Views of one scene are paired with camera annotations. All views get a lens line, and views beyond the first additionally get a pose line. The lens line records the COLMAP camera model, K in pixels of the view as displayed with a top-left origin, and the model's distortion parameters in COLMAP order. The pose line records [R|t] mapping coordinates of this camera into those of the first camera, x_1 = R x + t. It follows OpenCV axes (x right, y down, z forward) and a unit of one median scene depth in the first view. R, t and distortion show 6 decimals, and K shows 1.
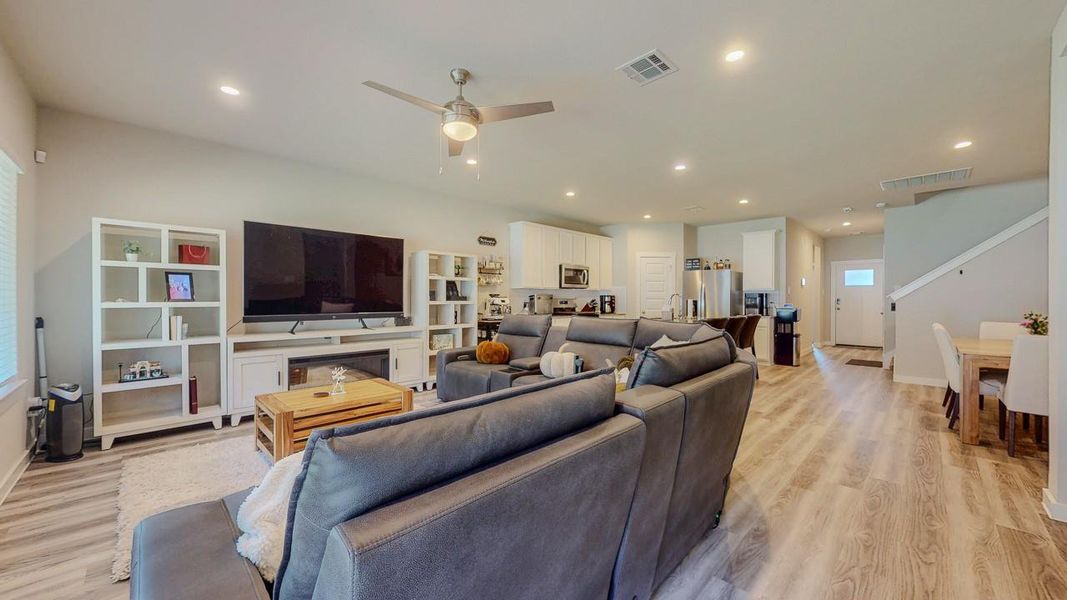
lens RADIAL K [[394.7, 0, 529.6], [0, 394.7, 302.2], [0, 0, 1]] dist [-0.000484, -0.000489]
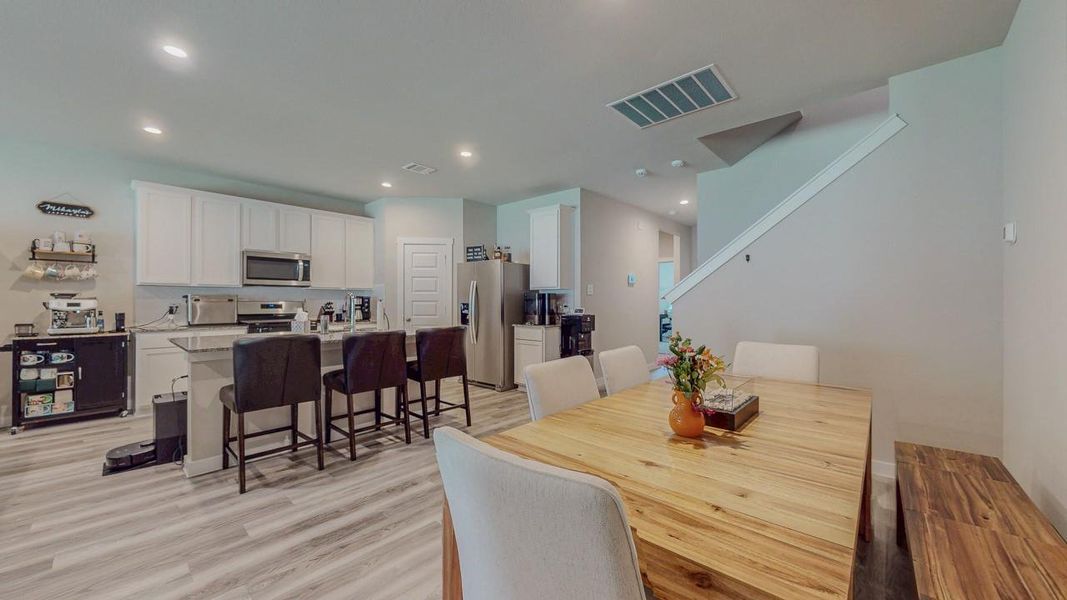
lens RADIAL K [[394.7, 0, 532.5], [0, 394.7, 300.8], [0, 0, 1]] dist [-0.000484, -0.000489]
pose [[0.998172, -0.000063, 0.060435, 0.608899], [0.000777, 0.999930, -0.011780, -0.001260], [-0.060430, 0.011806, 0.998103, 0.332286]]
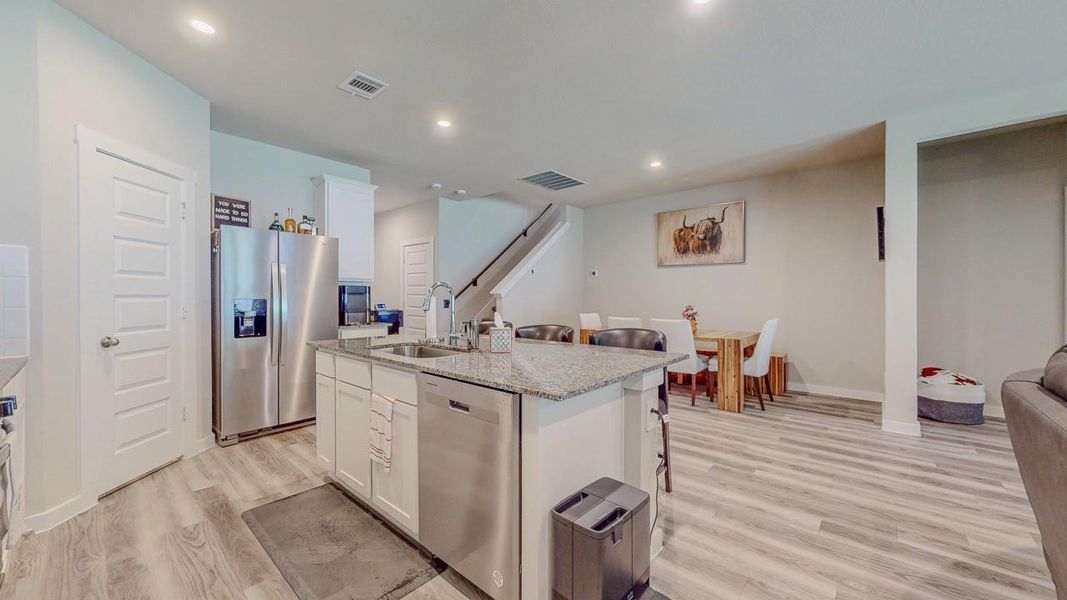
lens RADIAL K [[394.7, 0, 540.9], [0, 394.7, 294.2], [0, 0, 1]] dist [-0.000484, -0.000489]
pose [[-0.079317, -0.001011, 0.996849, -0.036049], [0.009637, 0.999952, 0.001781, -0.010490], [-0.996803, 0.009747, -0.079303, 0.901334]]
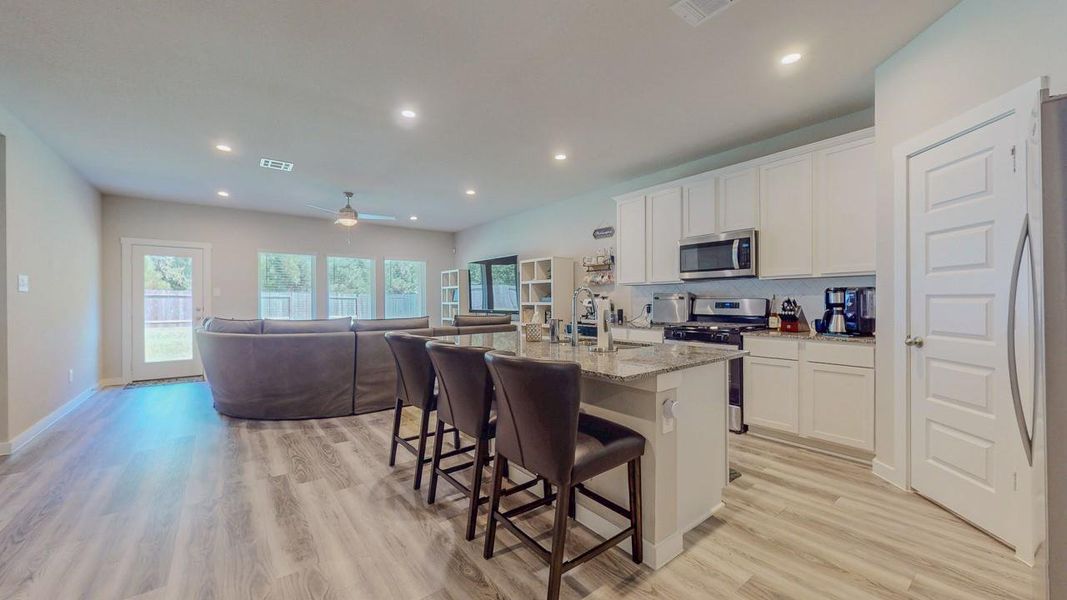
lens RADIAL K [[394.7, 0, 539.2], [0, 394.7, 305.4], [0, 0, 1]] dist [-0.000484, -0.000489]
pose [[-0.102614, 0.012274, -0.994645, 0.782513], [-0.001918, 0.999920, 0.012536, -0.006793], [0.994719, 0.003194, -0.102583, 0.964388]]
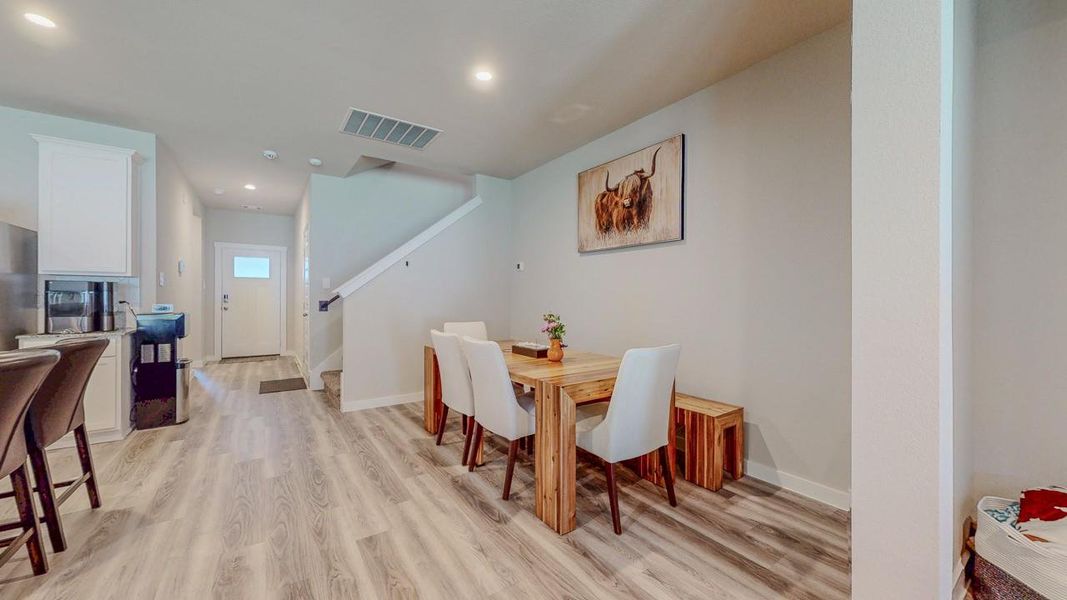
lens RADIAL K [[394.7, 0, 536.3], [0, 394.7, 294.7], [0, 0, 1]] dist [-0.000484, -0.000489]
pose [[0.168660, 0.002202, 0.985672, 0.262417], [0.004872, 0.999983, -0.003067, -0.004901], [-0.985662, 0.005320, 0.168647, 0.492383]]
